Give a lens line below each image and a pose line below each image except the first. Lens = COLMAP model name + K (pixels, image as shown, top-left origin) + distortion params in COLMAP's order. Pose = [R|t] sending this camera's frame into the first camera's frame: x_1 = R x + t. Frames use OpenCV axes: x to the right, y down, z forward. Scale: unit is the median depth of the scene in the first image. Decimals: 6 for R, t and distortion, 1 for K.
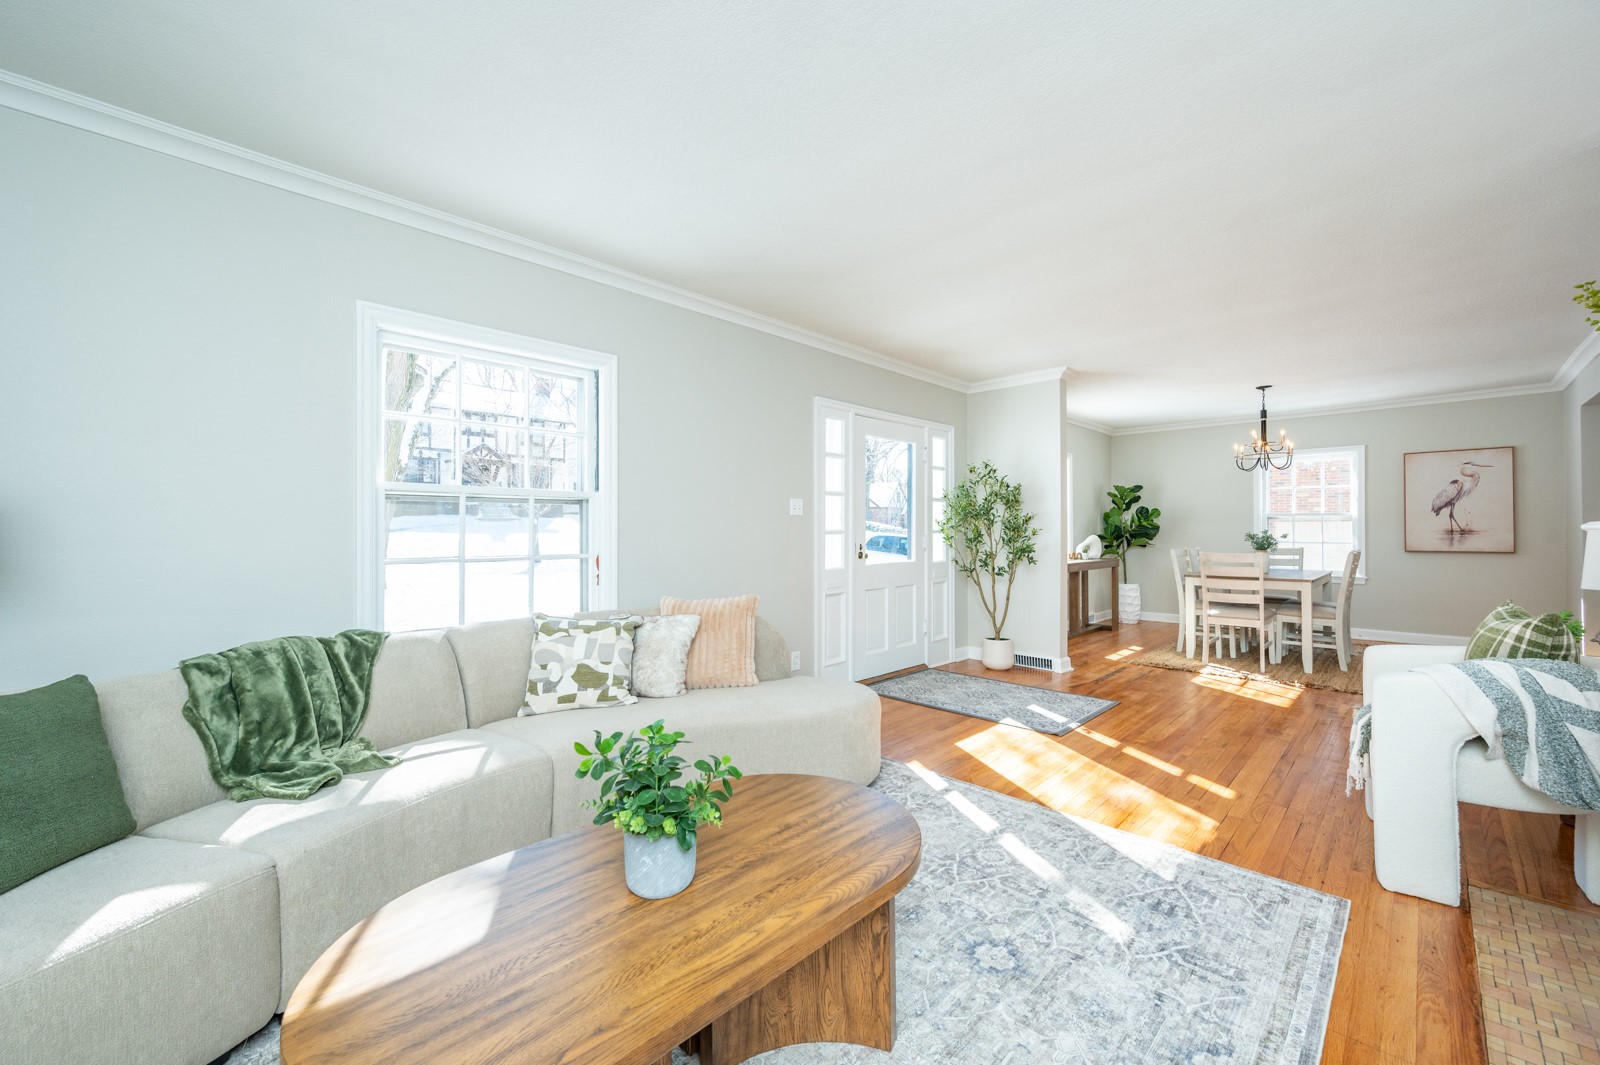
lens RADIAL K [[634.0, 0, 800.3], [0, 634.0, 525.5], [0, 0, 1]] dist [-0.000943, -0.000185]
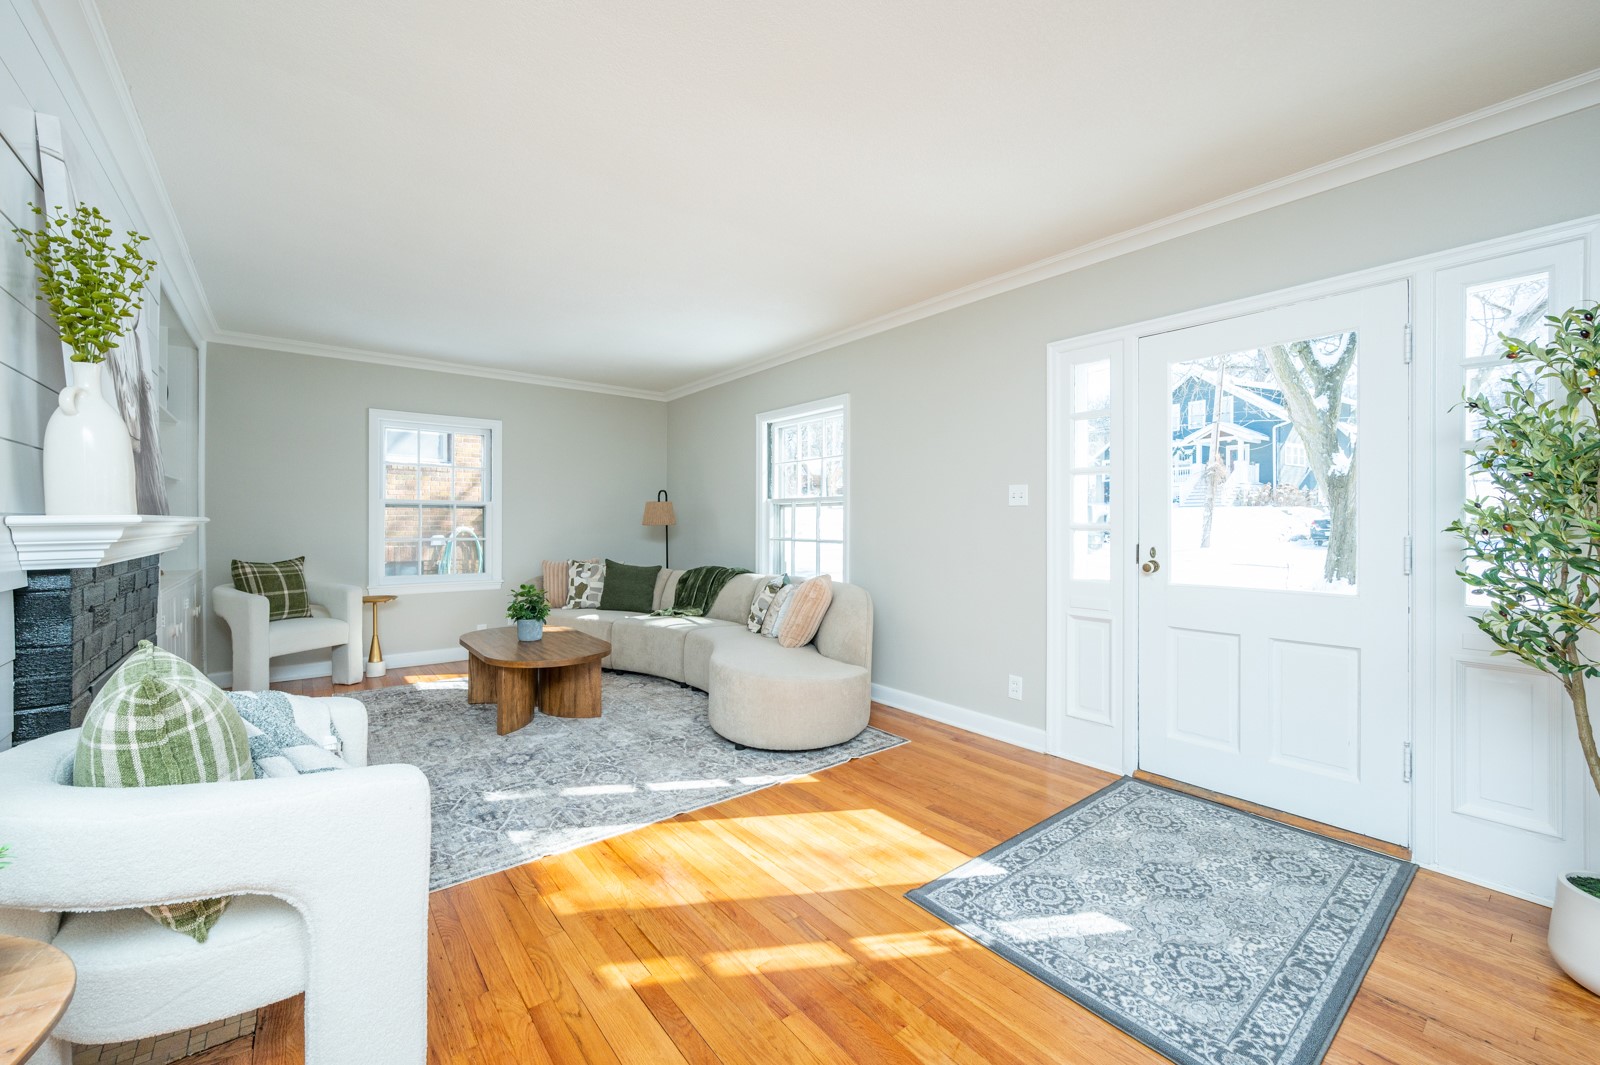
lens RADIAL K [[634.0, 0, 800.3], [0, 634.0, 525.5], [0, 0, 1]] dist [-0.000943, -0.000185]
pose [[-0.116921, 0.004806, -0.993130, 1.216206], [0.006263, 0.999972, 0.004102, 0.005871], [0.993121, -0.005741, -0.116948, 1.221400]]
